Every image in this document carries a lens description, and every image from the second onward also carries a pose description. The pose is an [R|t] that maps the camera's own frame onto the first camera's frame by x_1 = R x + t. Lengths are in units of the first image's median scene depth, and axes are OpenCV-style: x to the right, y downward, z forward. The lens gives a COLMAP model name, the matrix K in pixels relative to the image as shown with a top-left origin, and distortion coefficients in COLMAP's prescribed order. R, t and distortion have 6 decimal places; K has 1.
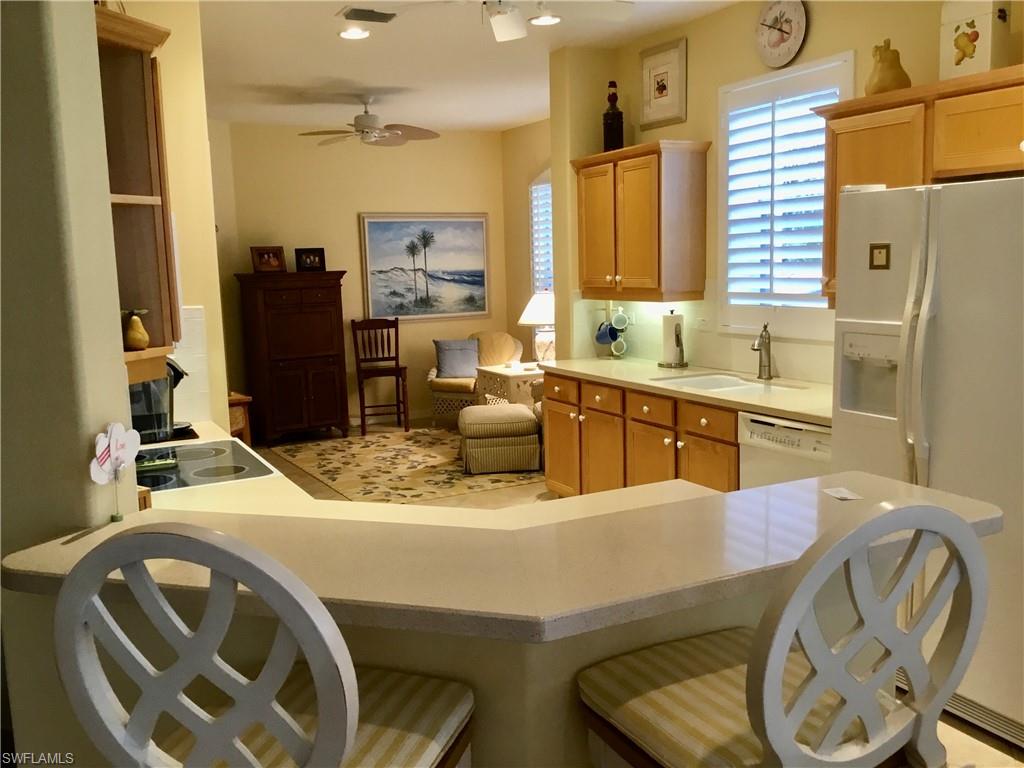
lens RADIAL K [[919.4, 0, 515.6], [0, 919.4, 385.2], [0, 0, 1]] dist [0.121158, -0.263260]
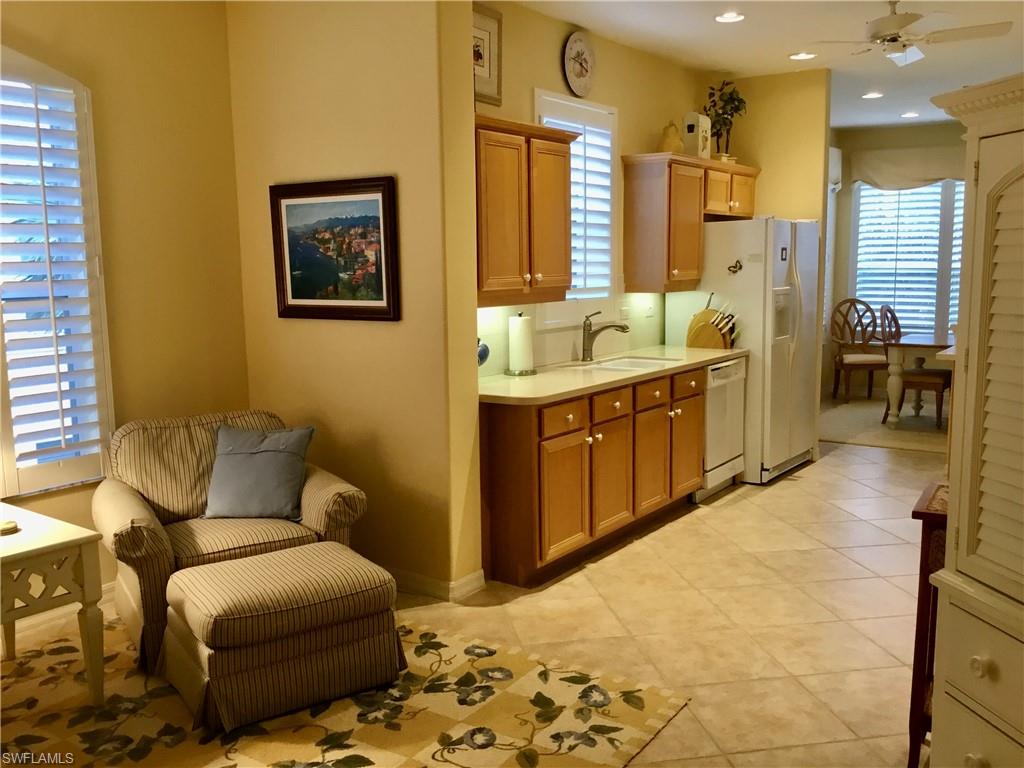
lens RADIAL K [[918.7, 0, 512.6], [0, 918.7, 386.8], [0, 0, 1]] dist [0.124416, -0.270108]
pose [[-0.461786, -0.083265, 0.883075, -0.574201], [0.147346, 0.974550, 0.168942, -0.148675], [-0.874668, 0.208132, -0.437764, 1.281217]]
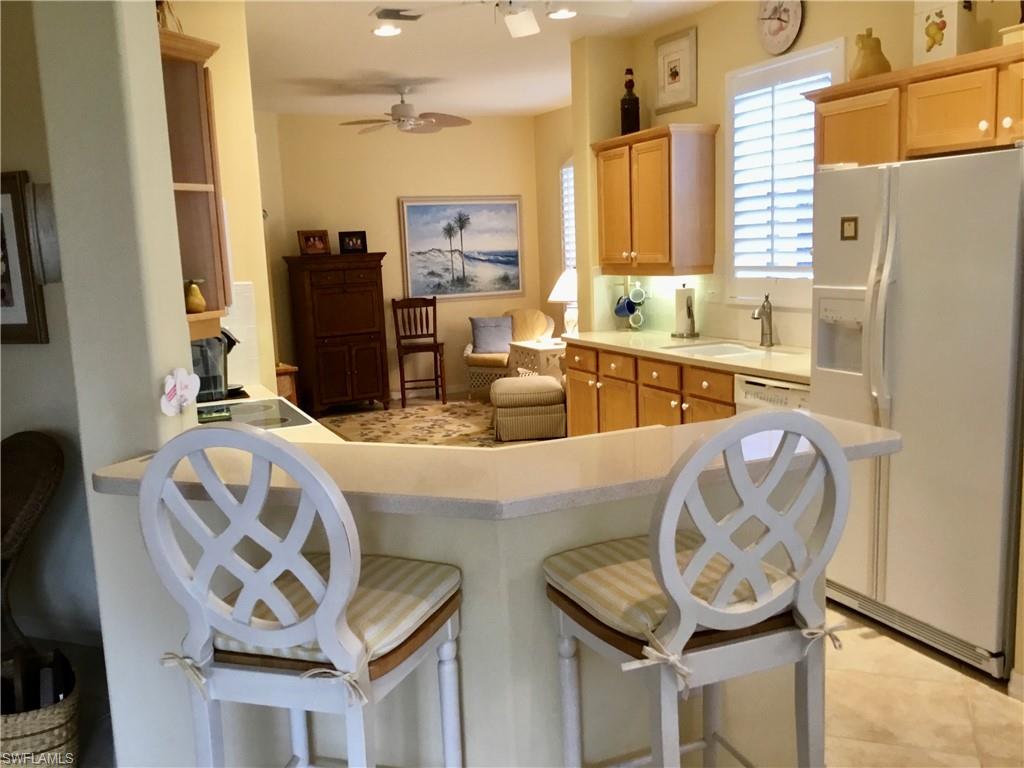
lens RADIAL K [[918.7, 0, 512.6], [0, 918.7, 386.8], [0, 0, 1]] dist [0.124416, -0.270108]
pose [[0.998436, -0.003540, -0.055794, 0.027642], [0.004639, 0.999797, 0.019593, 0.014426], [0.055713, -0.019821, 0.998250, -0.071372]]
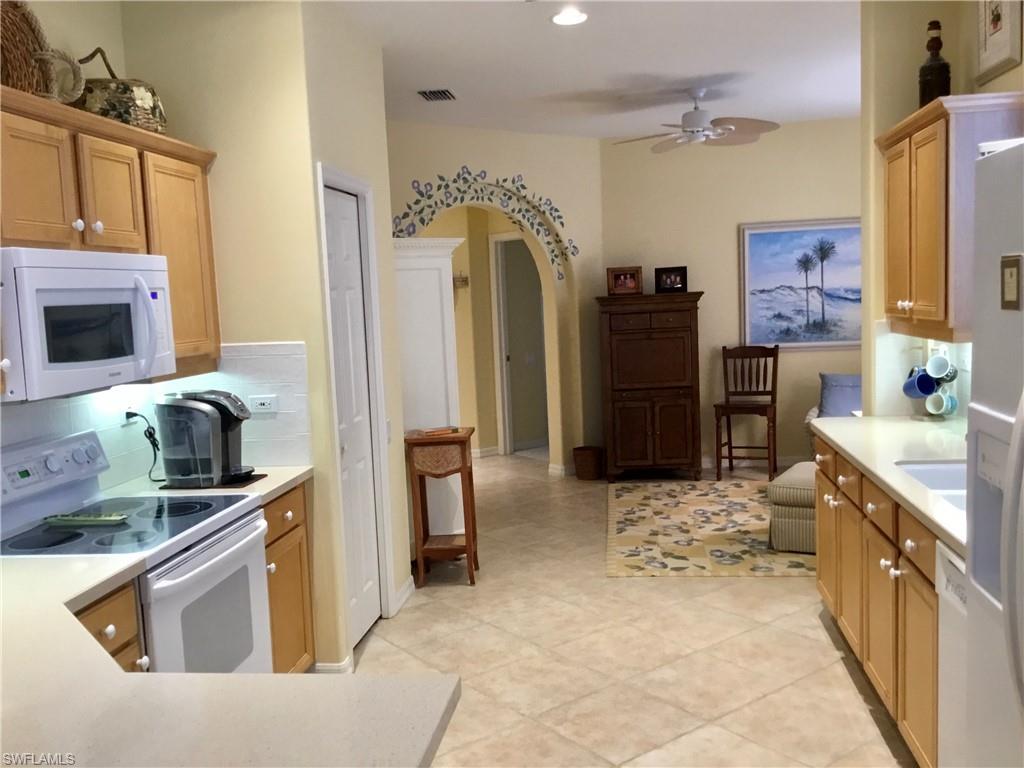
lens RADIAL K [[919.4, 0, 515.6], [0, 919.4, 385.2], [0, 0, 1]] dist [0.121158, -0.263260]
pose [[0.818034, 0.049580, -0.573029, 0.245626], [-0.057723, 0.998325, 0.003974, -0.038812], [0.572266, 0.029826, 0.819526, 0.248626]]
